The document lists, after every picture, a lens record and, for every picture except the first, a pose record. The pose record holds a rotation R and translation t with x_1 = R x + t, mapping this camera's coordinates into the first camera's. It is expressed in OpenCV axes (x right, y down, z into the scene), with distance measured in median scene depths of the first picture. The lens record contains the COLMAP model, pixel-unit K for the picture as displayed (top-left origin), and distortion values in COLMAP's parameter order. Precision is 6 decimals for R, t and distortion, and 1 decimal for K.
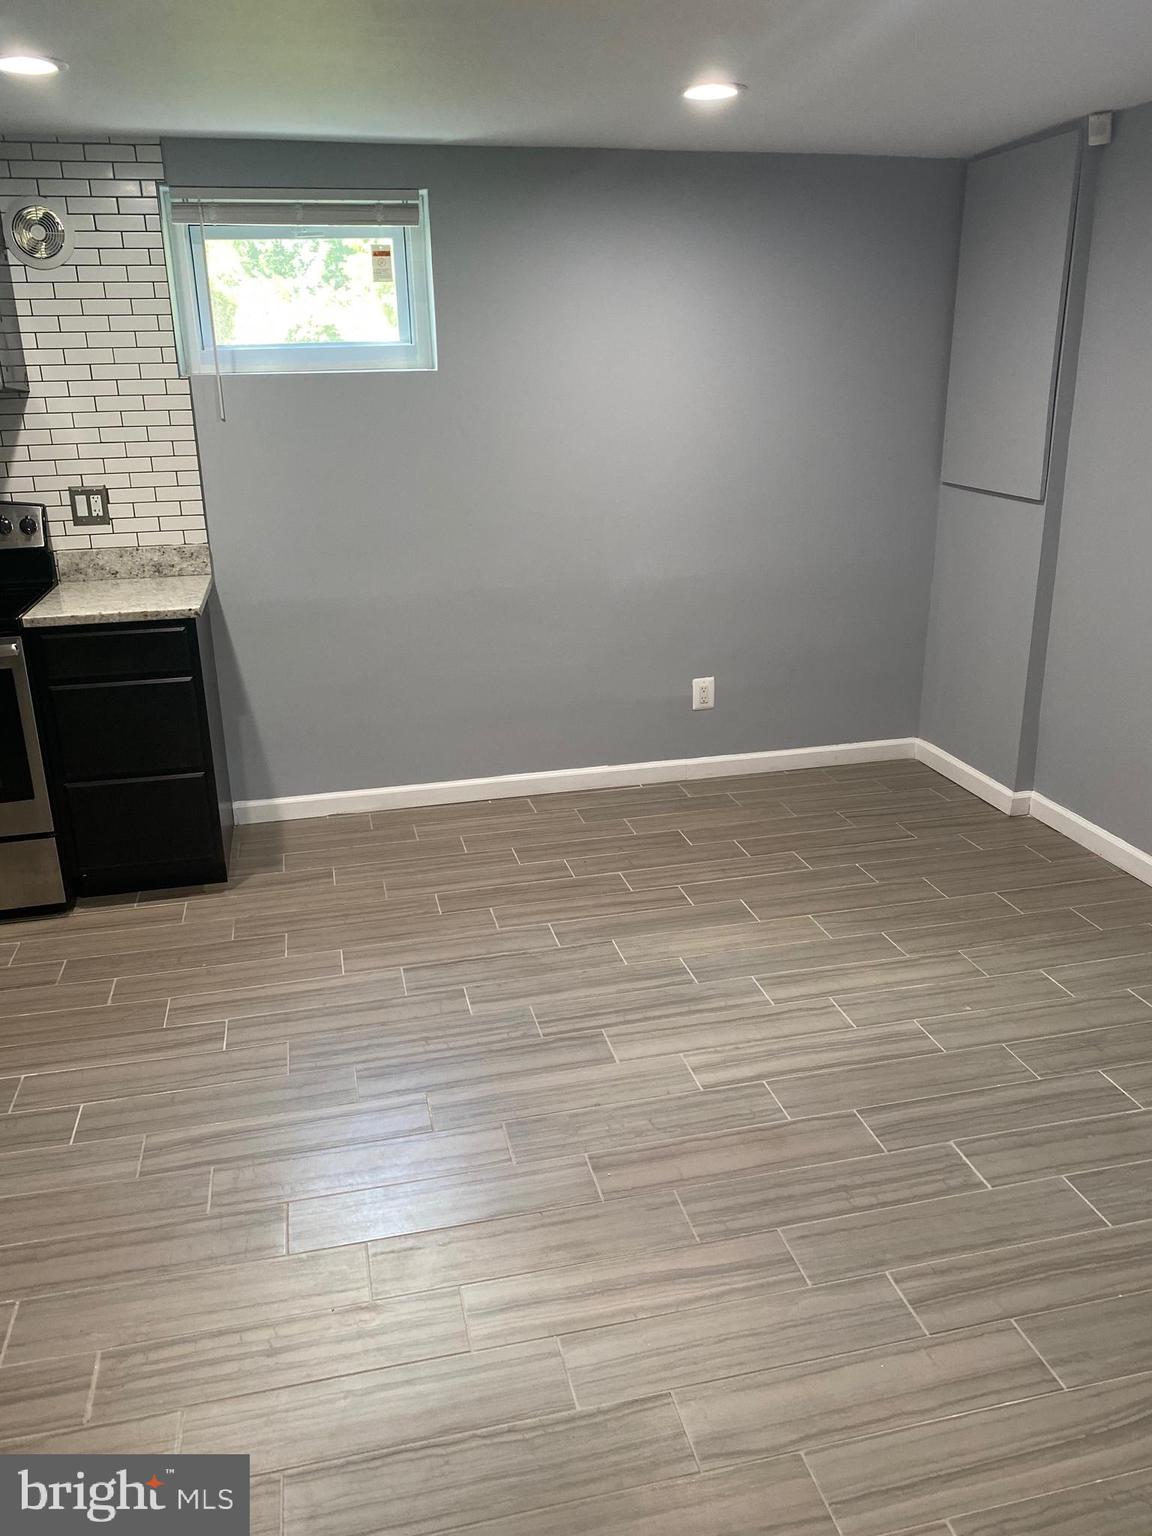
lens RADIAL K [[1166.2, 0, 575.6], [0, 1166.2, 761.9], [0, 0, 1]] dist [-0.010853, 0.005917]
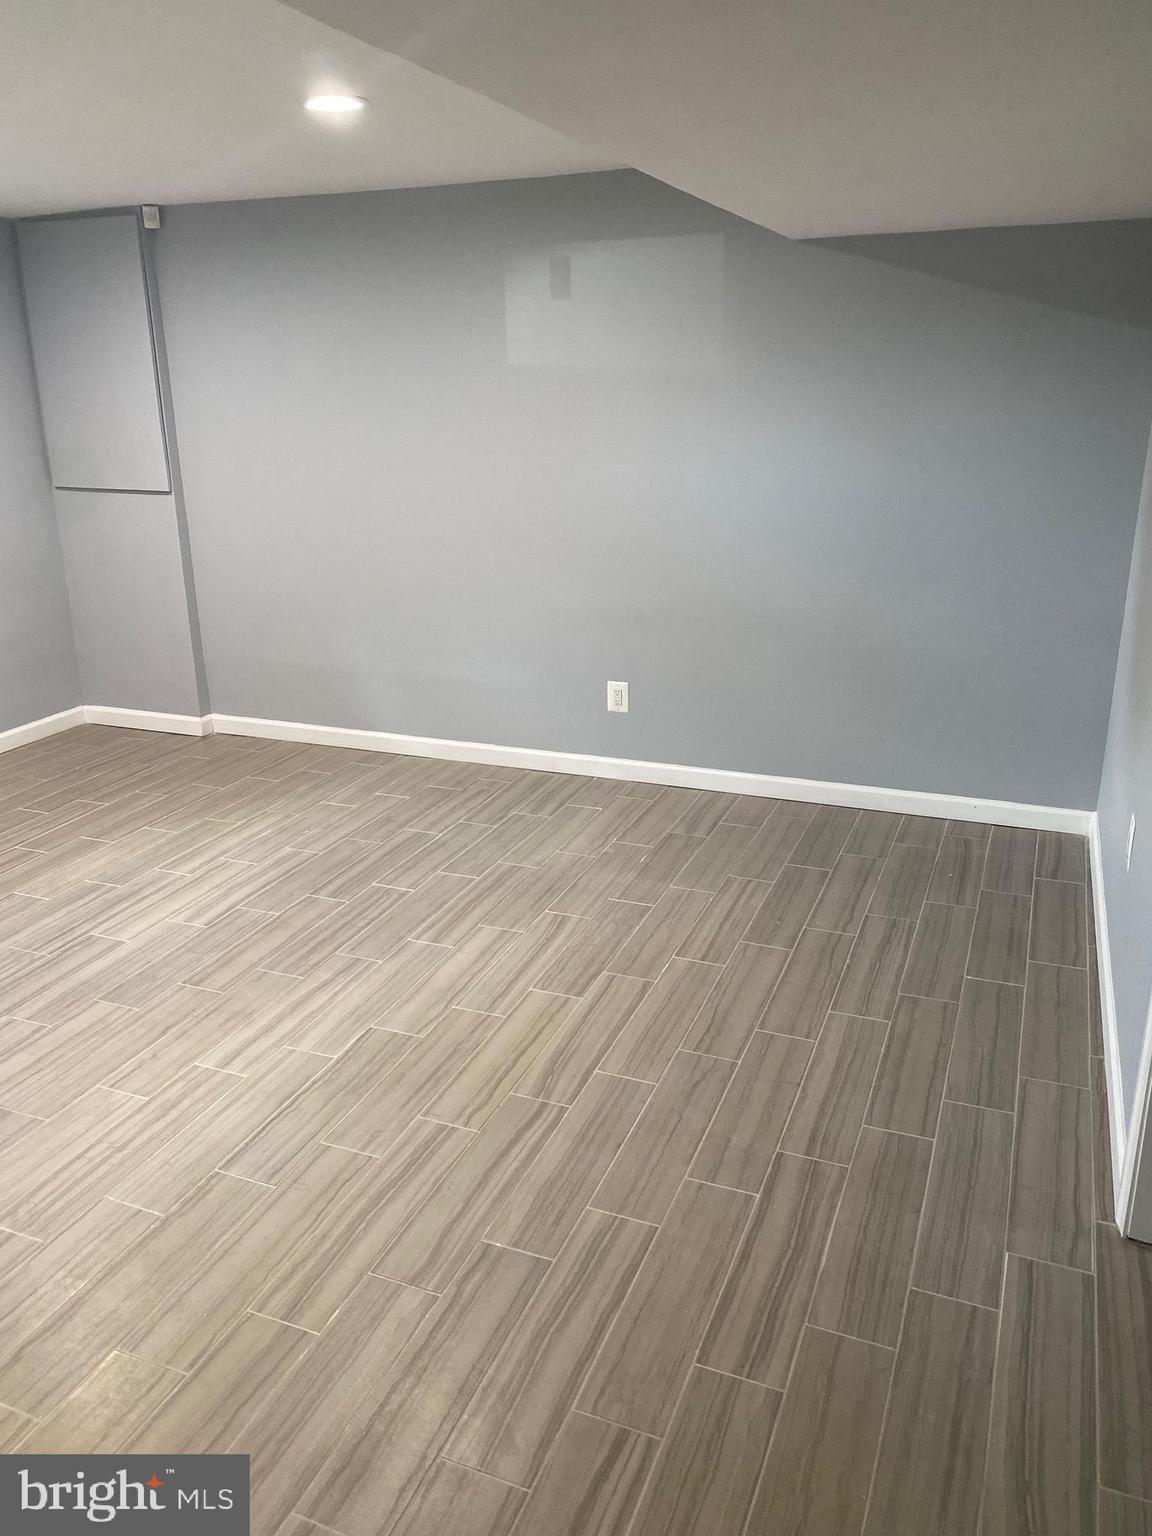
lens RADIAL K [[1166.2, 0, 576.3], [0, 1166.2, 769.1], [0, 0, 1]] dist [-0.010853, 0.005917]
pose [[0.576101, -0.251264, 0.777801, -0.537186], [0.261028, 0.958307, 0.116237, 0.052082], [-0.774578, 0.136064, 0.617669, -0.153747]]
